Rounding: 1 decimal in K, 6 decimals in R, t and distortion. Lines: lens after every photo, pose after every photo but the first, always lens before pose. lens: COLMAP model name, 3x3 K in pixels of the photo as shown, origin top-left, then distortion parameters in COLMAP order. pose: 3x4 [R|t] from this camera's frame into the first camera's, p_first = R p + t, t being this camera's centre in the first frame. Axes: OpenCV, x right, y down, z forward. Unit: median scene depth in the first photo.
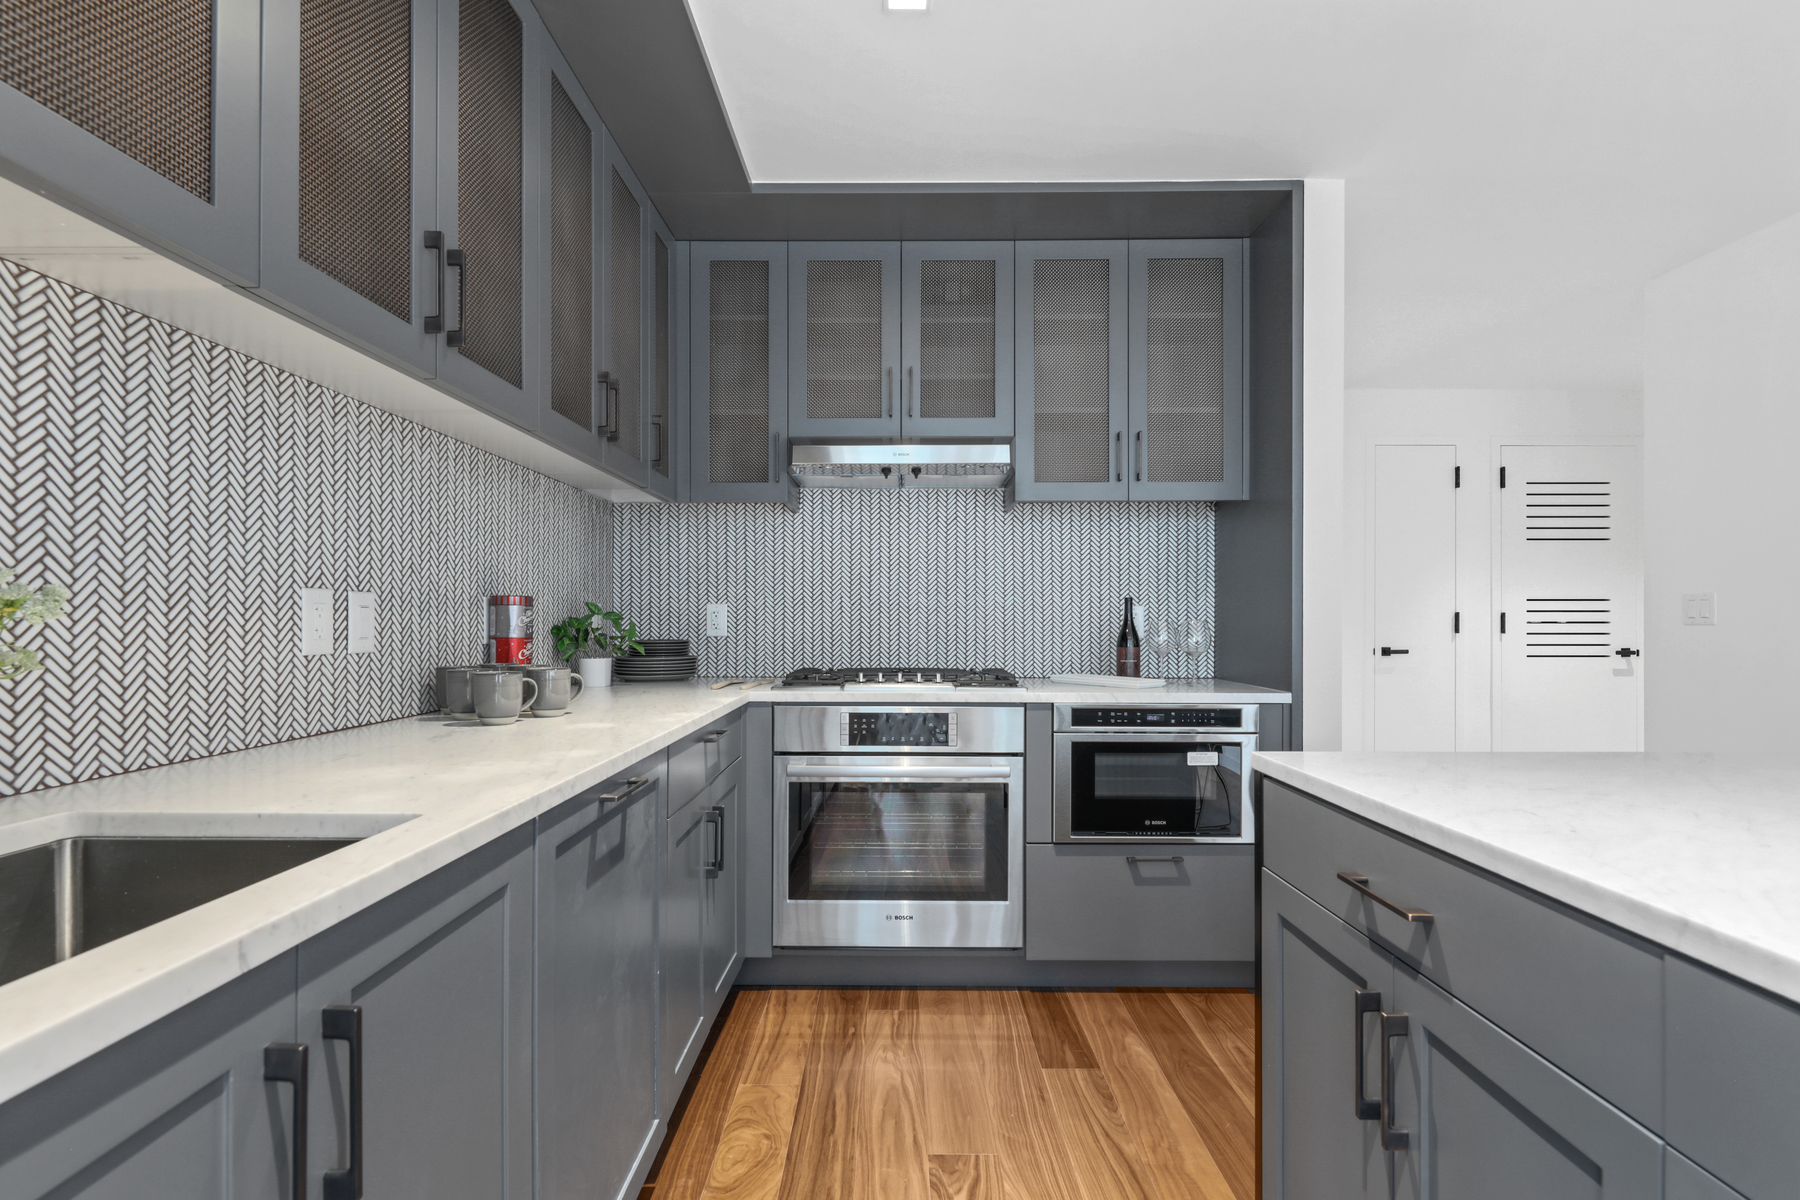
lens RADIAL K [[839.9, 0, 899.7], [0, 839.9, 617.8], [0, 0, 1]] dist [0.000454, -0.000442]
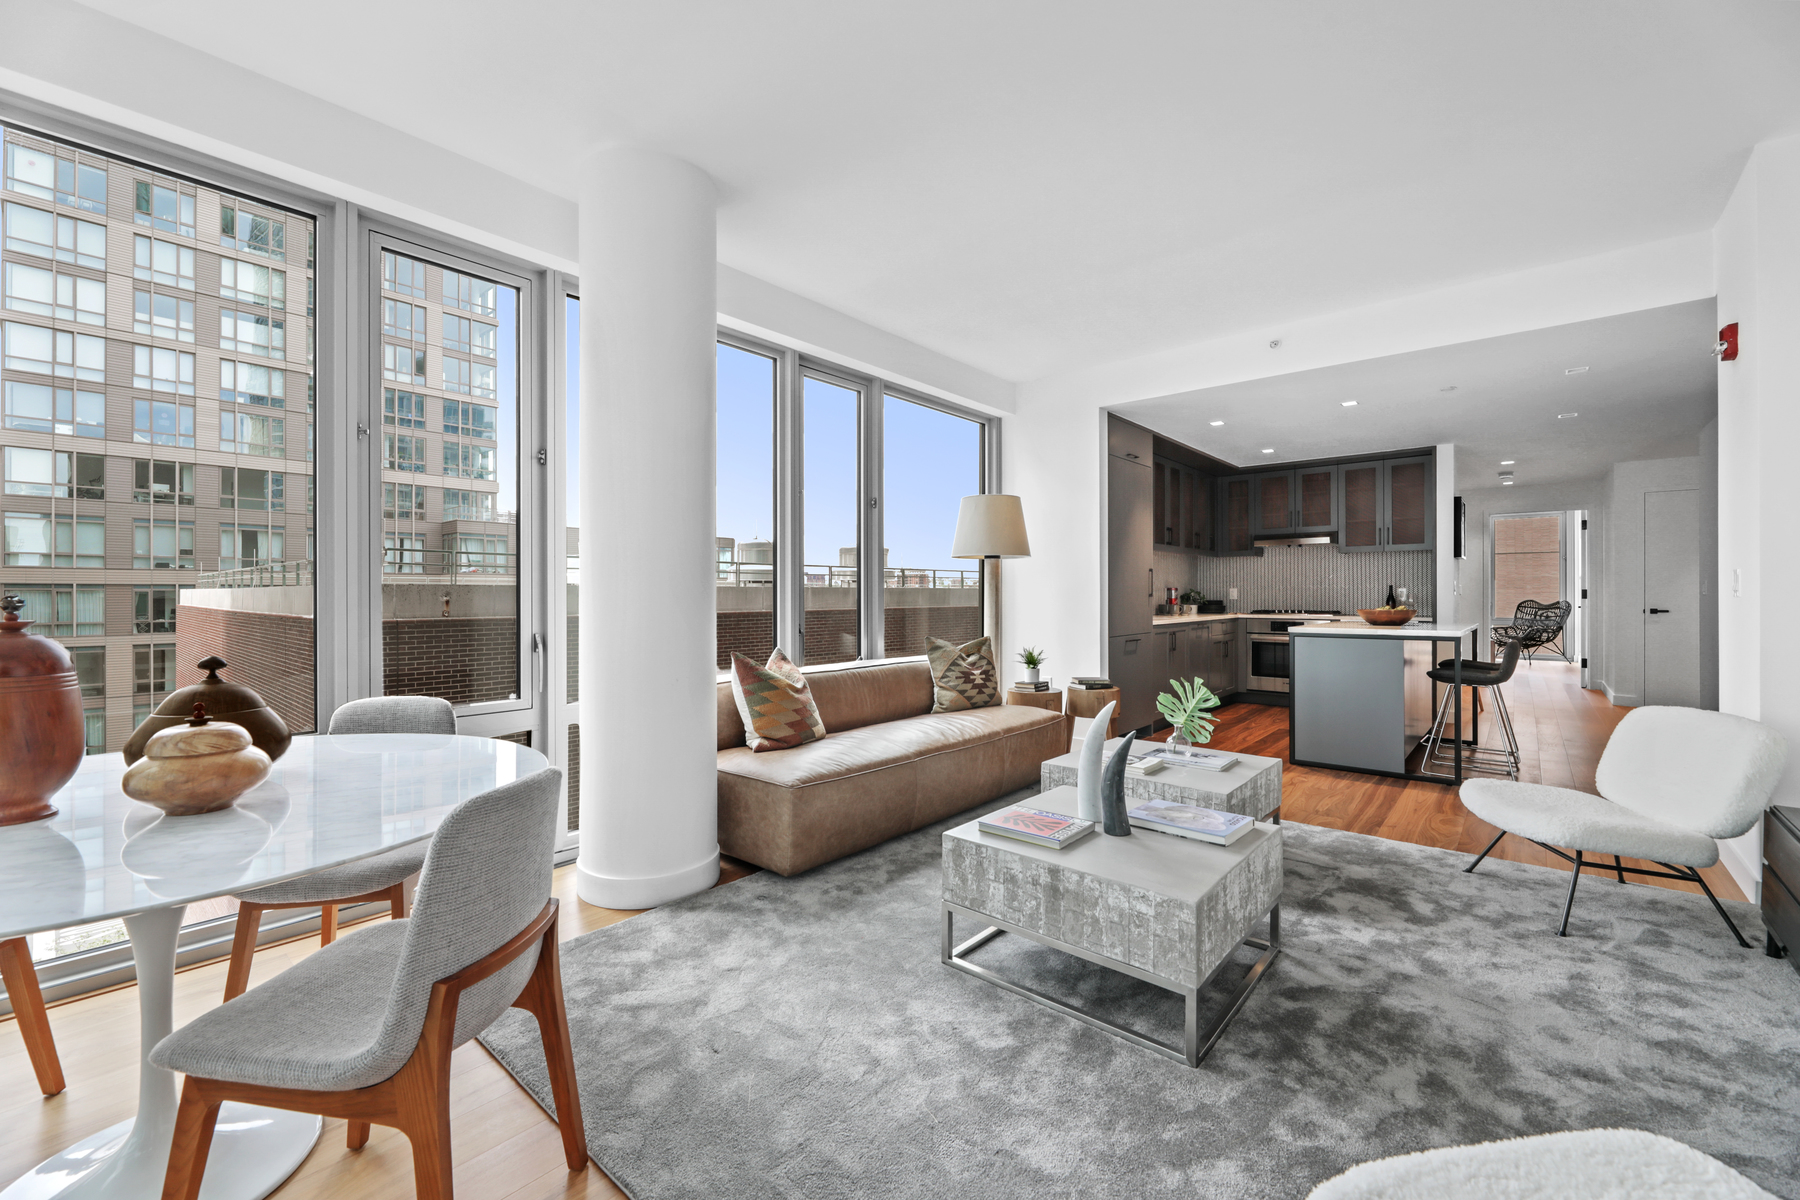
lens RADIAL K [[733.9, 0, 893.4], [0, 733.9, 592.1], [0, 0, 1]] dist [-0.000494, -0.000420]
pose [[0.757226, -0.003905, -0.653142, 0.711607], [0.004008, 0.999991, -0.001332, -0.006353], [0.653141, -0.001609, 0.757234, -2.200528]]
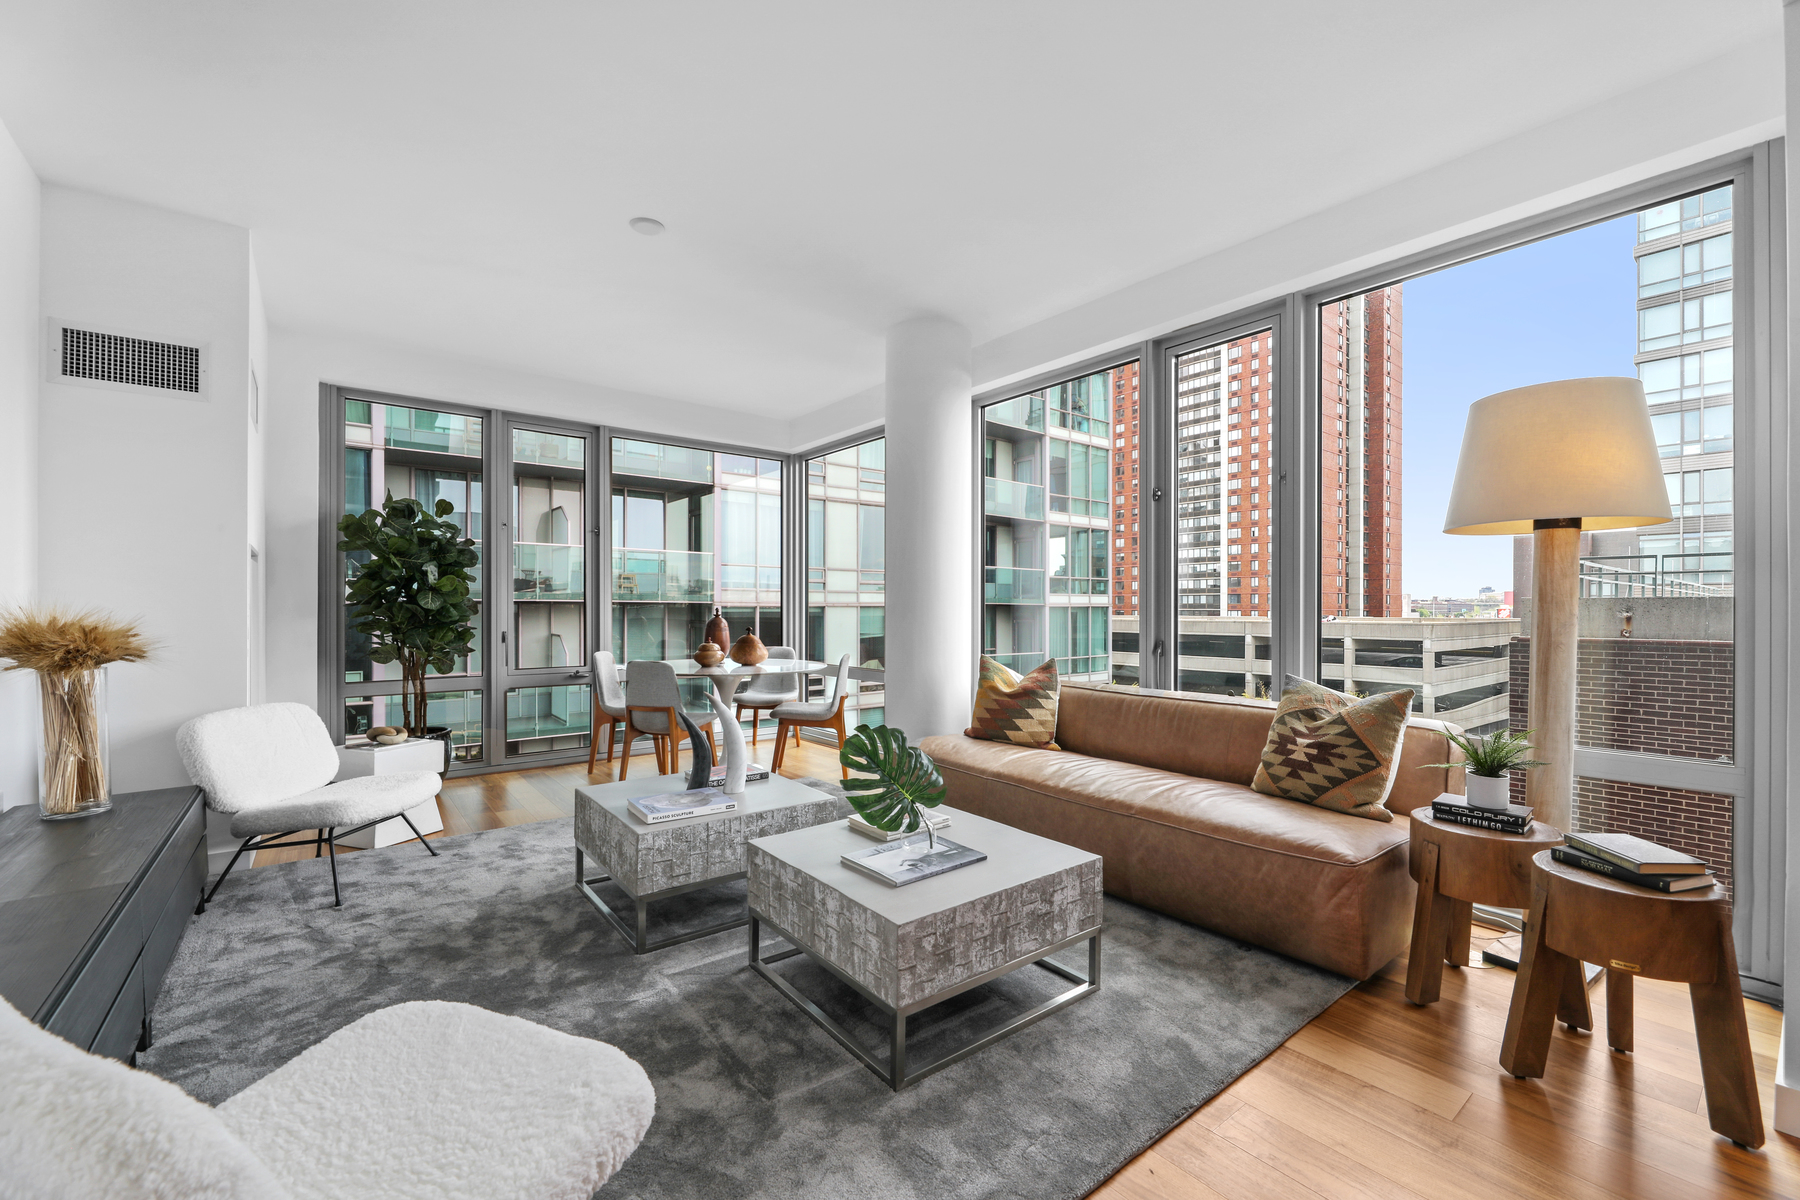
lens RADIAL K [[734.6, 0, 896.0], [0, 734.6, 610.3], [0, 0, 1]] dist [-0.000976, -0.000301]
pose [[-0.783401, -0.001884, -0.621514, 0.804320], [-0.000956, 0.999998, -0.001827, 0.002525], [0.621516, -0.000838, -0.783401, -0.273507]]
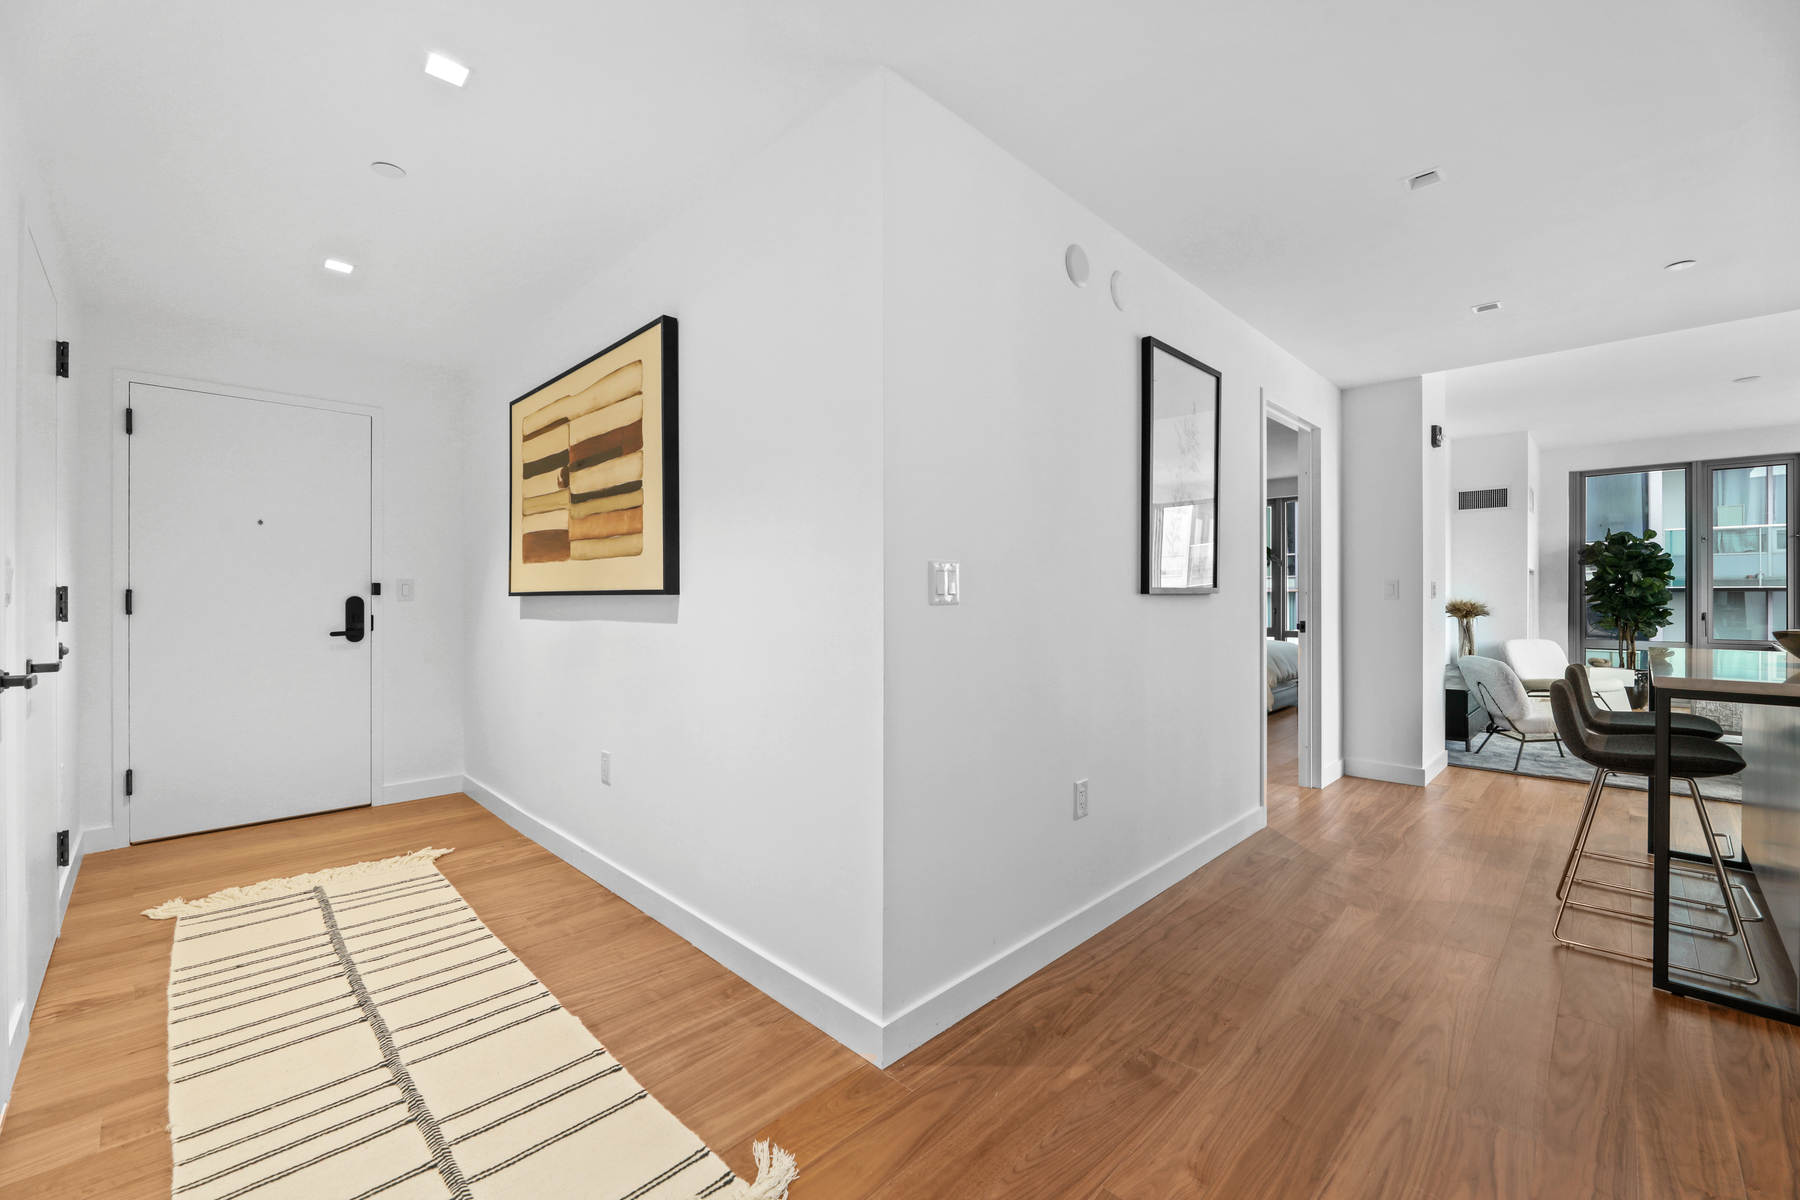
lens RADIAL K [[735.9, 0, 900.8], [0, 735.9, 593.8], [0, 0, 1]] dist [-0.001958, -0.000959]
pose [[-0.713750, -0.000861, 0.700400, 0.632632], [-0.003613, 0.999990, -0.002453, 0.001367], [-0.700391, -0.004281, -0.713746, 1.798444]]
